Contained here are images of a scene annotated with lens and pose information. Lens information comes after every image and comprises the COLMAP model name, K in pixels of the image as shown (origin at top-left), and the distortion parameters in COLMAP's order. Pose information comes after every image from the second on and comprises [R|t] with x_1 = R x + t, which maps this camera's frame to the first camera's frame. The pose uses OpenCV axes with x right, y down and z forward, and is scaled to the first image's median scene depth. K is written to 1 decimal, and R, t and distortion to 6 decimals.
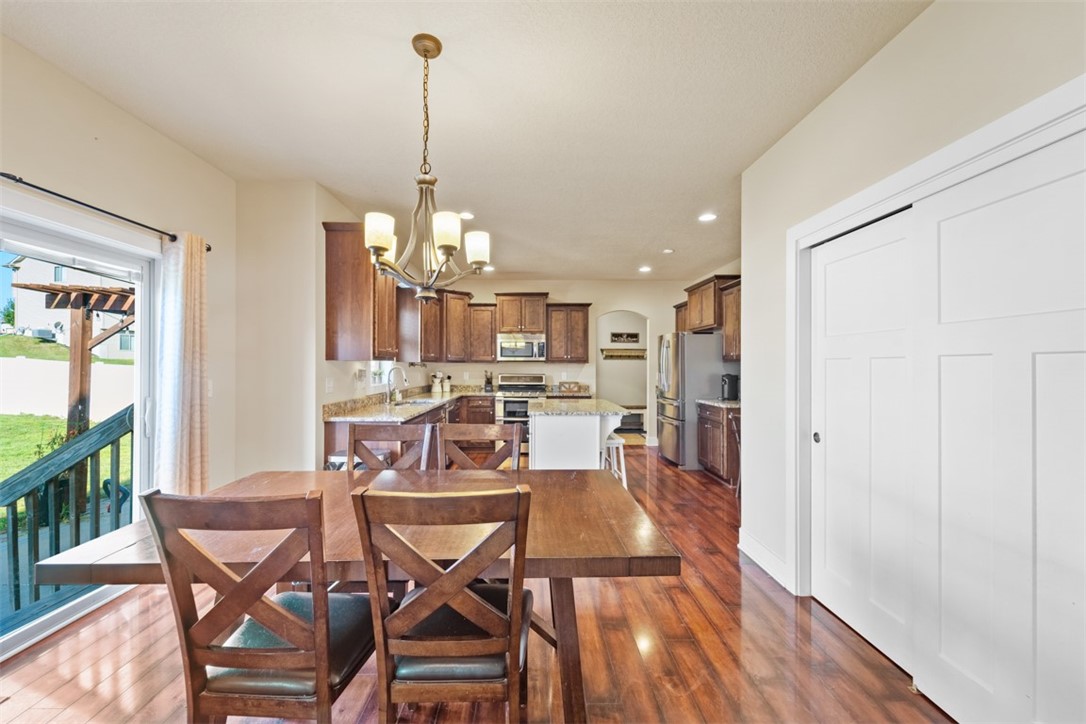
lens RADIAL K [[442.0, 0, 536.6], [0, 442.0, 362.7], [0, 0, 1]] dist [0.003210, 0.000116]
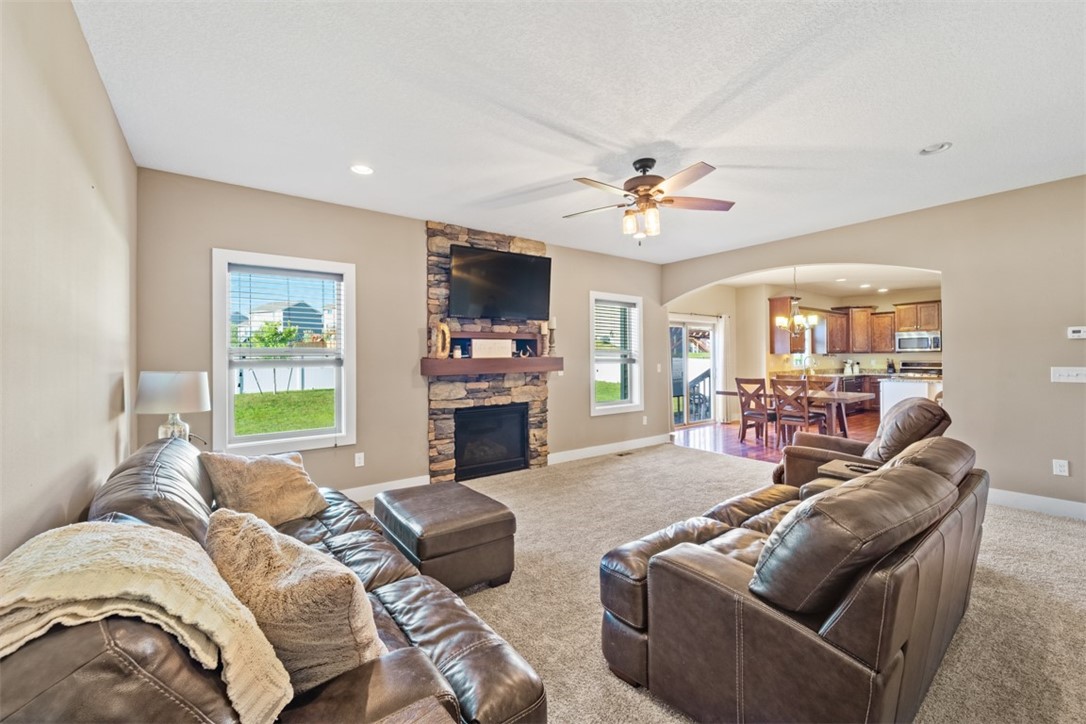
lens RADIAL K [[442.0, 0, 542.0], [0, 442.0, 357.3], [0, 0, 1]] dist [0.003210, 0.000116]
pose [[0.583048, -0.008538, -0.812393, 0.402765], [0.015729, 0.999876, 0.000780, -0.004861], [0.812285, -0.013233, 0.583110, -0.755255]]
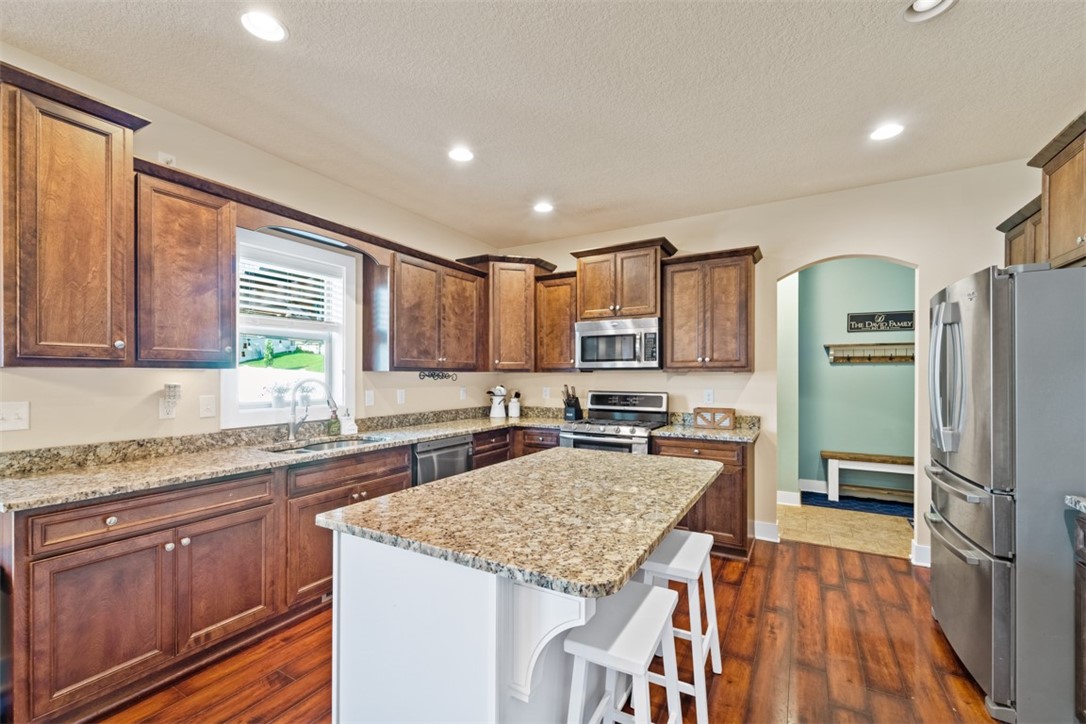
lens RADIAL K [[442.0, 0, 551.5], [0, 442.0, 375.6], [0, 0, 1]] dist [0.003210, 0.000116]
pose [[0.857333, -0.001043, -0.514761, 0.181812], [0.004998, 0.999968, 0.006299, 0.001212], [0.514738, -0.007973, 0.857310, 0.477282]]
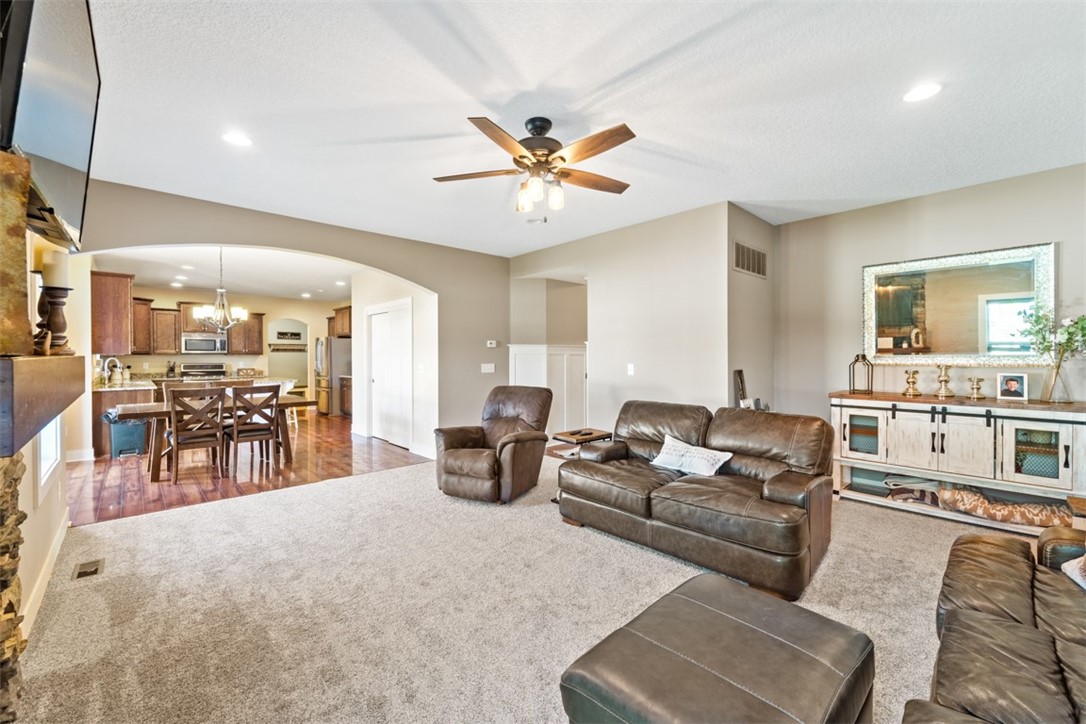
lens RADIAL K [[442.0, 0, 545.3], [0, 442.0, 359.7], [0, 0, 1]] dist [0.003210, 0.000116]
pose [[0.737321, -0.010317, 0.675464, -0.179304], [0.000340, 0.999889, 0.014902, -0.004831], [-0.675542, -0.010758, 0.737243, -0.686850]]
